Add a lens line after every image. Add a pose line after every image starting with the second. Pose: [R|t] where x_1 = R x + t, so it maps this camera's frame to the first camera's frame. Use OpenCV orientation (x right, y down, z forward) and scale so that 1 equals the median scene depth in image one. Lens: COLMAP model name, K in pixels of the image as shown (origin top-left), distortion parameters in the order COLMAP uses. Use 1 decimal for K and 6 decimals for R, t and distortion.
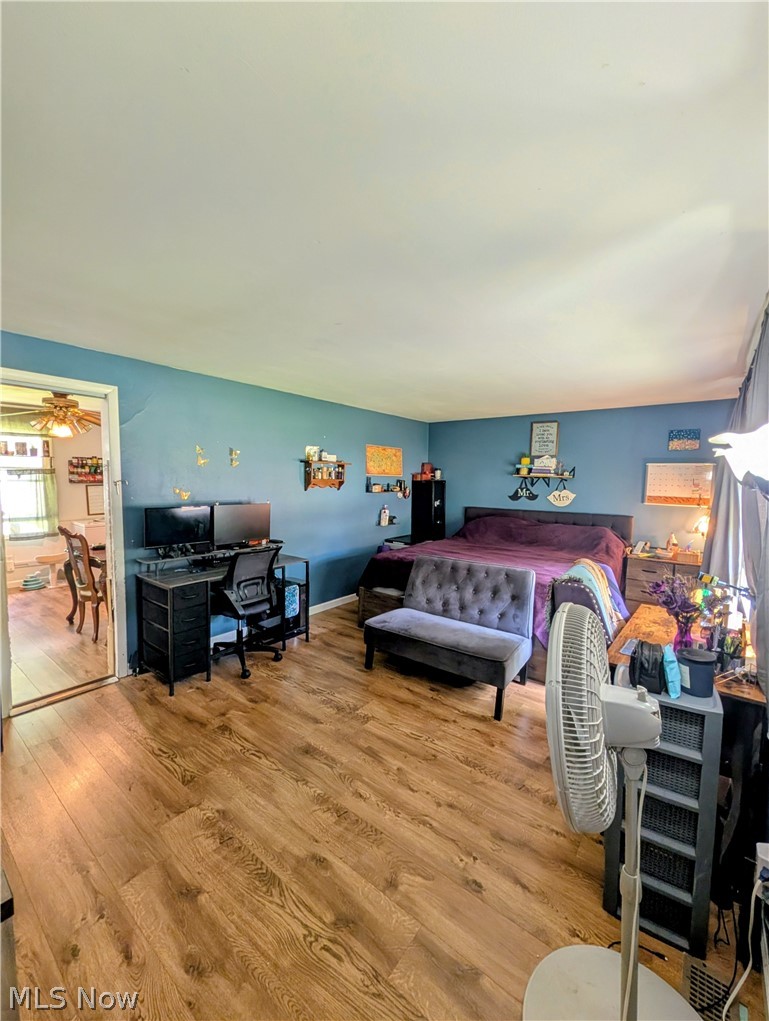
lens RADIAL K [[411.0, 0, 384.5], [0, 411.0, 510.5], [0, 0, 1]] dist [-0.000530, -0.000095]
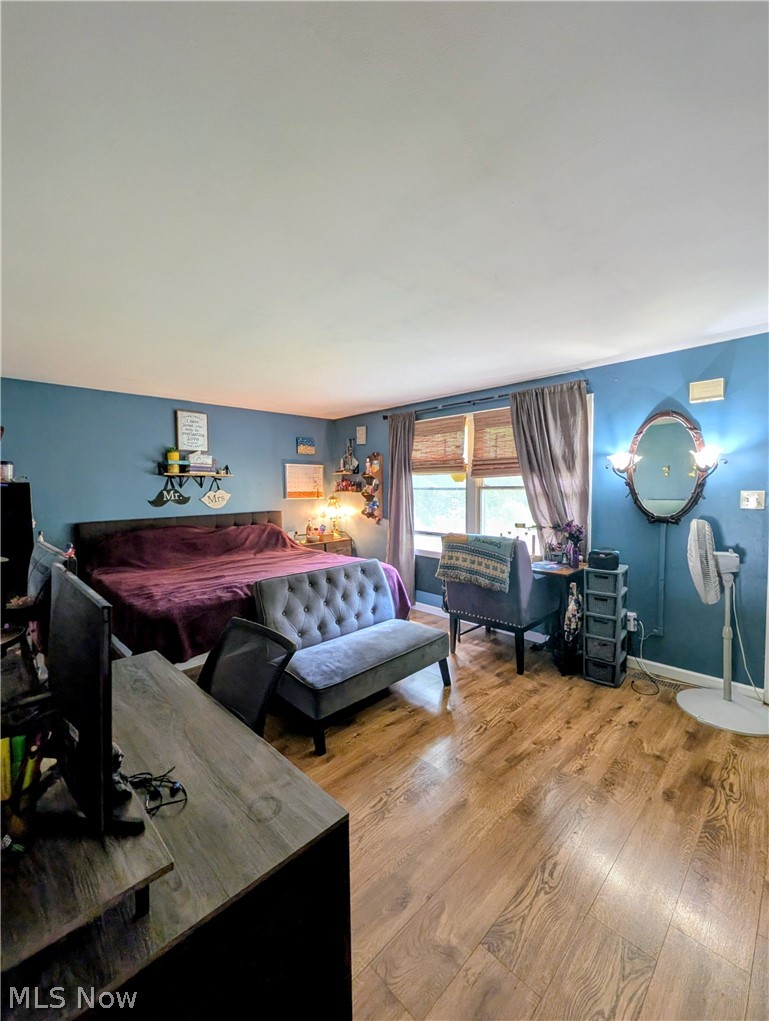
lens RADIAL K [[422.4, 0, 384.5], [0, 422.4, 510.5], [0, 0, 1]] dist [0.003714, -0.000028]
pose [[0.130580, -0.075711, 0.988543, -0.507405], [0.089102, 0.993941, 0.064355, -0.036163], [-0.987426, 0.079678, 0.136535, 0.572405]]
